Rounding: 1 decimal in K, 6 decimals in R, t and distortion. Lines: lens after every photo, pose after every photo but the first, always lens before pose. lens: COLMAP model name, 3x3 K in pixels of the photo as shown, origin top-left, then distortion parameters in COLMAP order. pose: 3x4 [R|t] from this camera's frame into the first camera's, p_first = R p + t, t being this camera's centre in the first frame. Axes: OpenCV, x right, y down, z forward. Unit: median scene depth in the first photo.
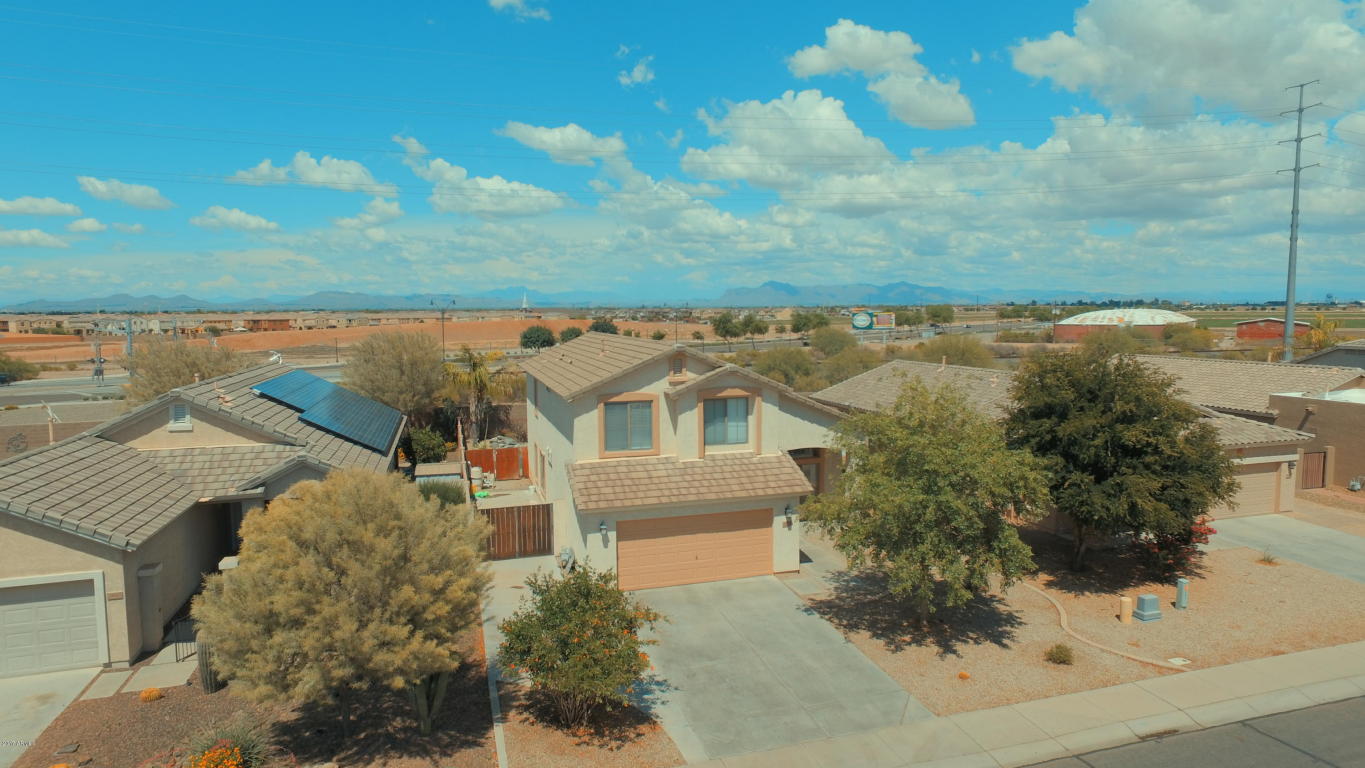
lens RADIAL K [[783.2, 0, 684.3], [0, 783.2, 396.5], [0, 0, 1]] dist [0.000724, 0.001399]
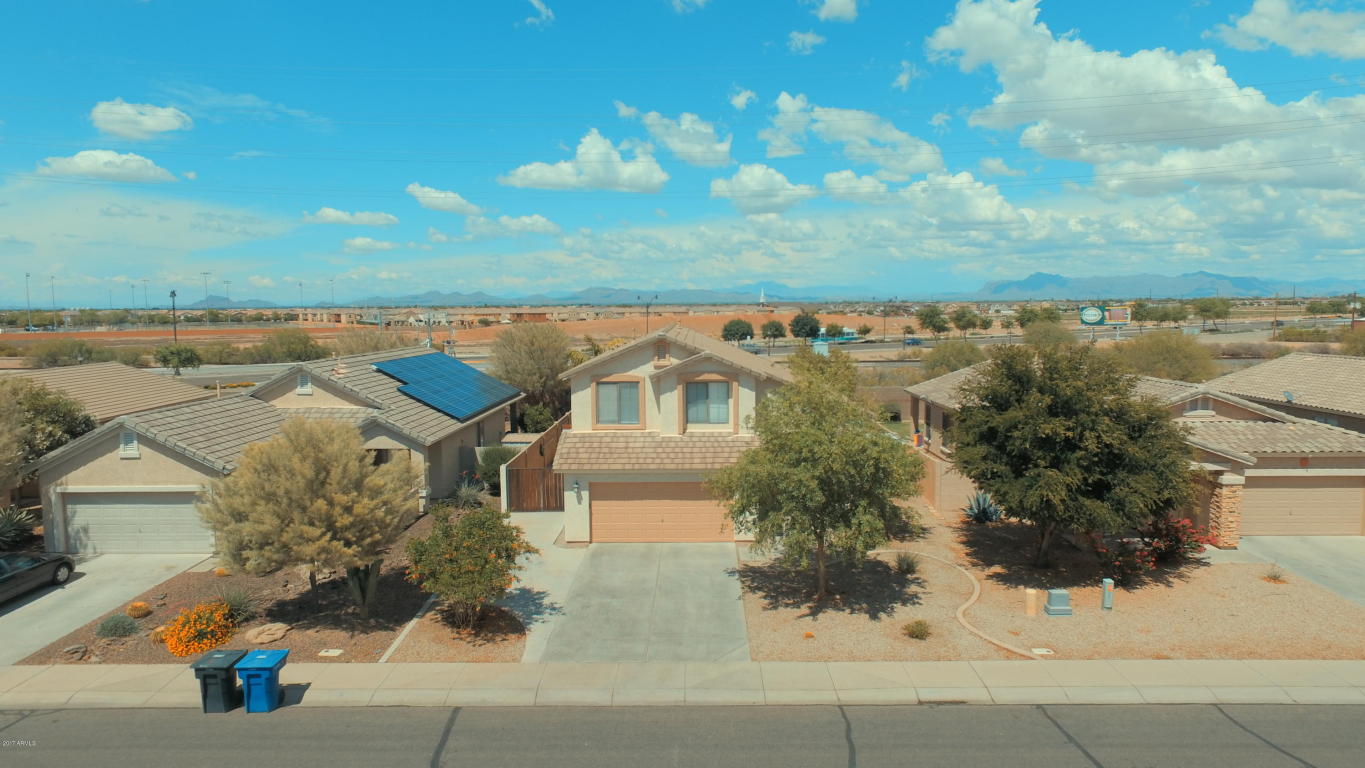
lens RADIAL K [[786.9, 0, 682.5], [0, 786.9, 384.0], [0, 0, 1]] dist [-0.005438, -0.002476]
pose [[0.952133, 0.029311, -0.304274, 0.374782], [-0.032065, 0.999478, -0.004057, 0.011259], [0.303996, 0.013620, 0.952576, -0.077945]]
